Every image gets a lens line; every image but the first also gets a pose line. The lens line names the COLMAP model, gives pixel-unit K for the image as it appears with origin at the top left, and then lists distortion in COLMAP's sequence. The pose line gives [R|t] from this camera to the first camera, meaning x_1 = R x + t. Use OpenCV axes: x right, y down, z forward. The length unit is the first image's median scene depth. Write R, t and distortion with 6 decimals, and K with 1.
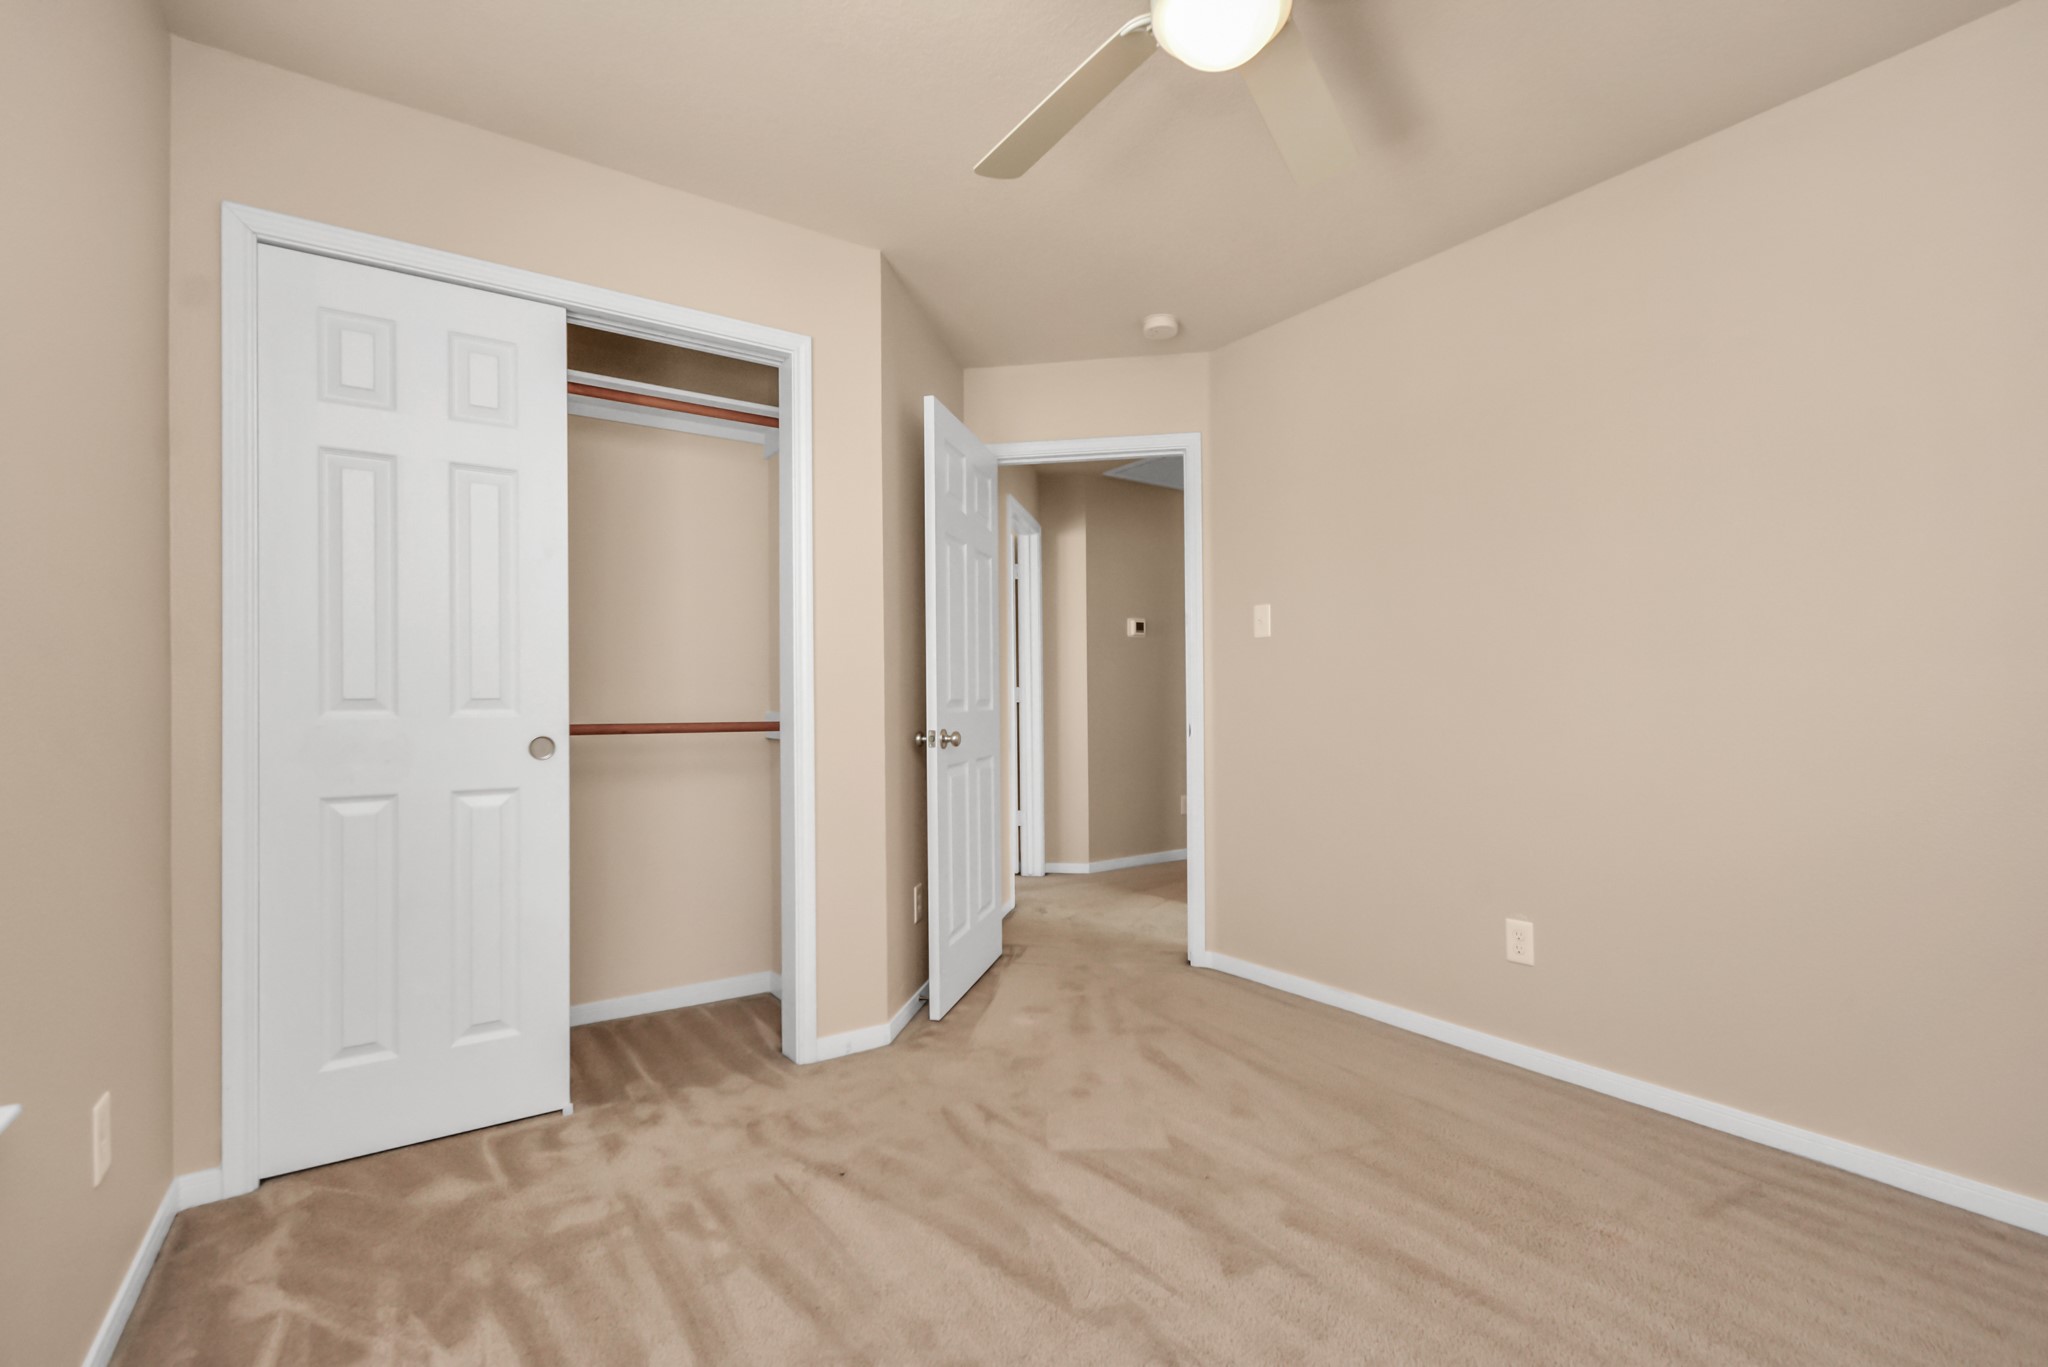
lens RADIAL K [[919.8, 0, 1024.0], [0, 919.8, 683.5], [0, 0, 1]] dist [0.000868, 0.000111]
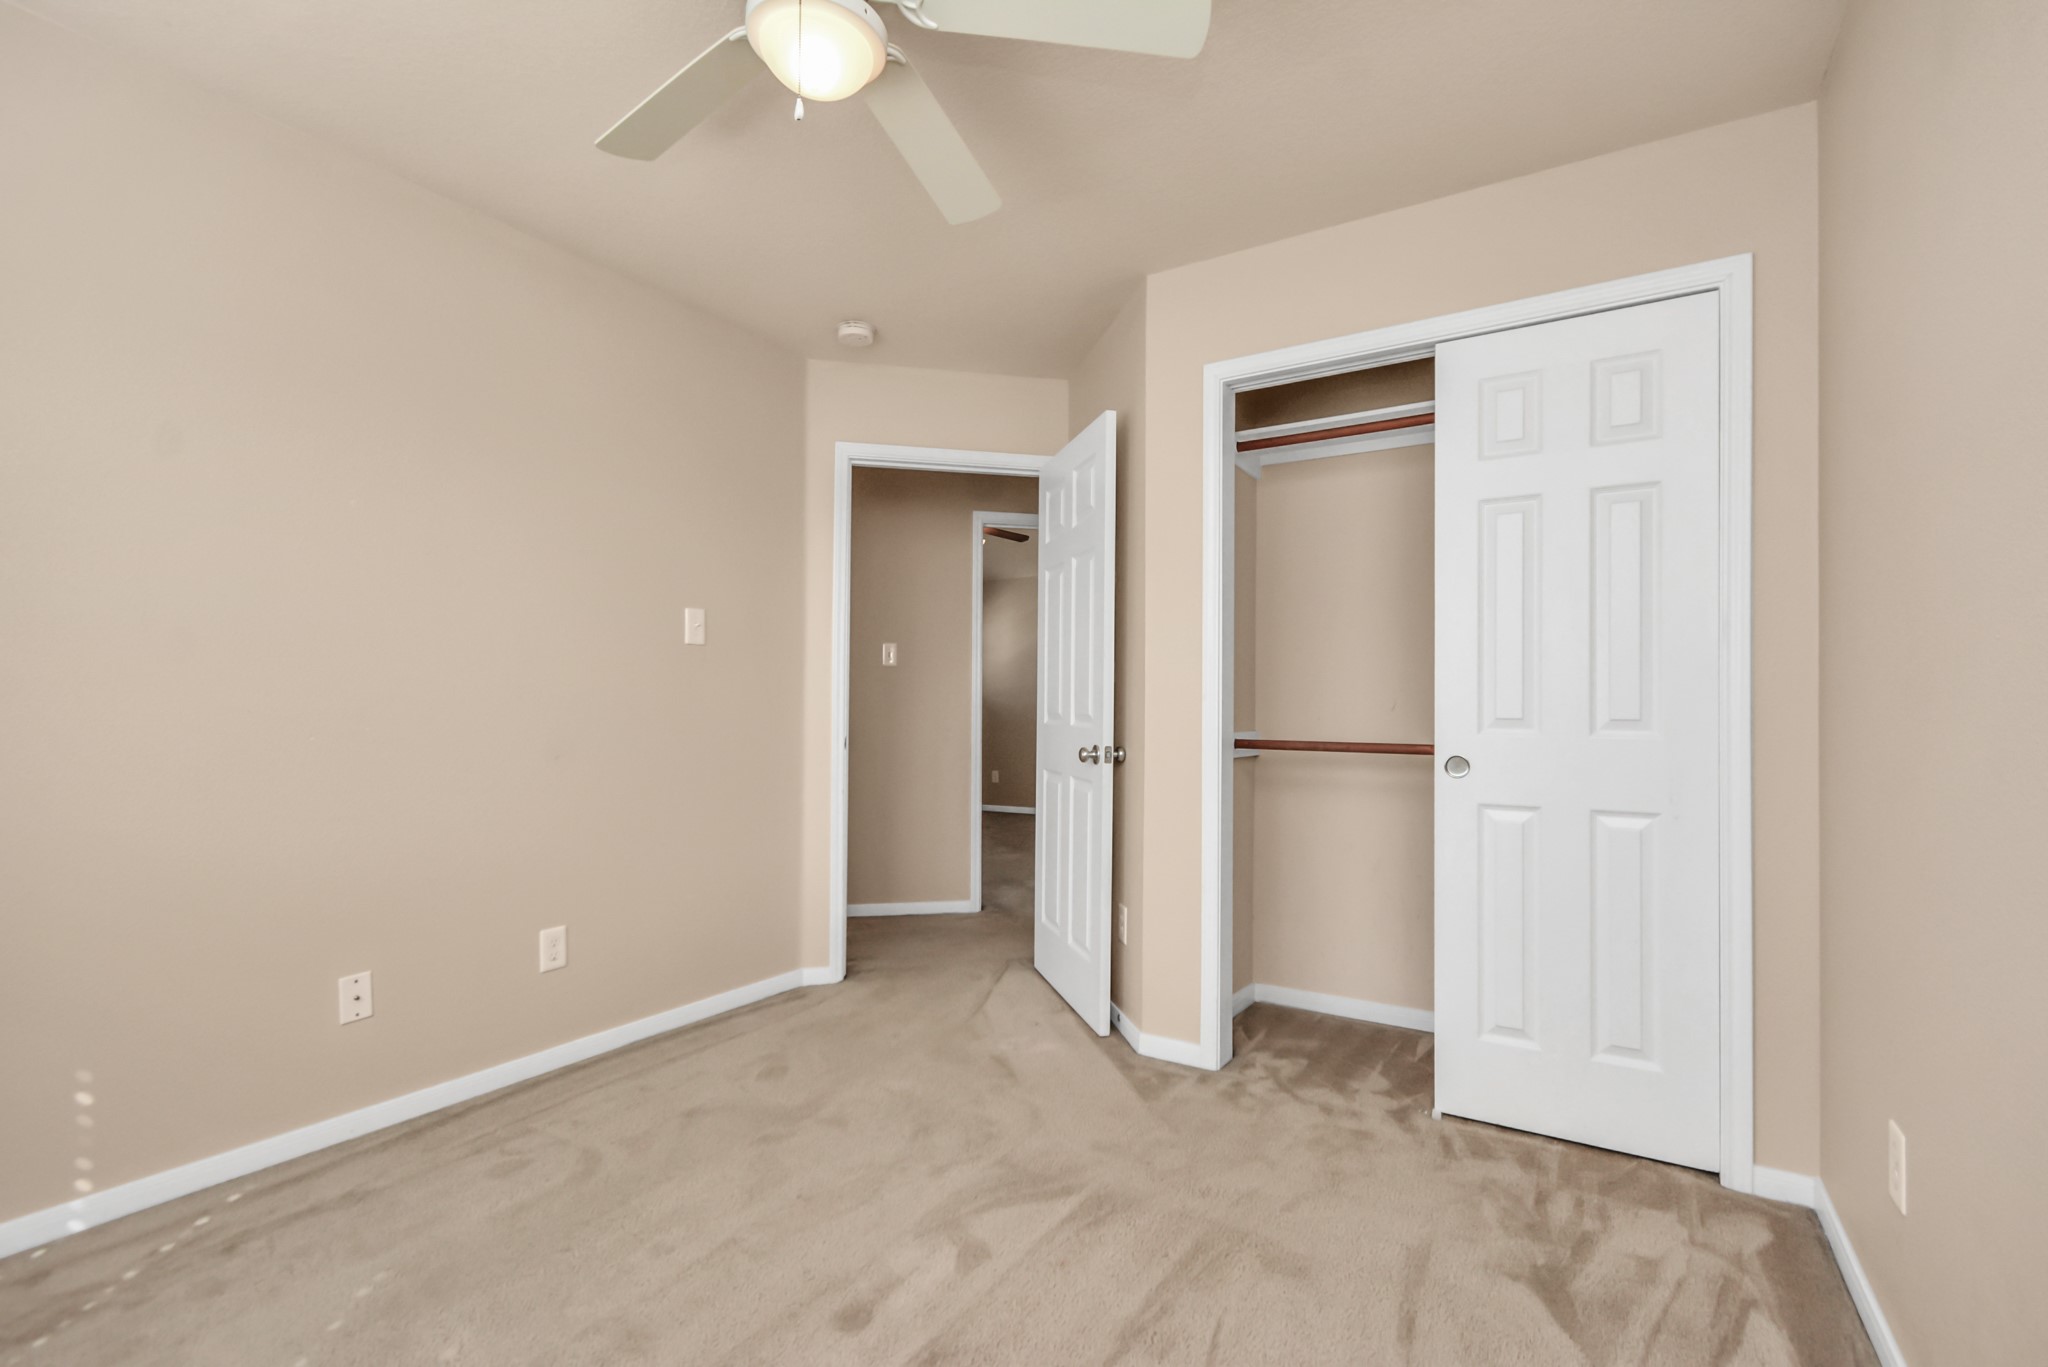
lens RADIAL K [[893.9, 0, 1025.4], [0, 893.9, 714.6], [0, 0, 1]] dist [-0.000424, -0.000082]
pose [[0.393632, 0.004380, -0.919258, 0.395708], [0.005466, 0.999960, 0.007105, 0.004026], [0.919252, -0.007821, 0.393592, 0.275118]]
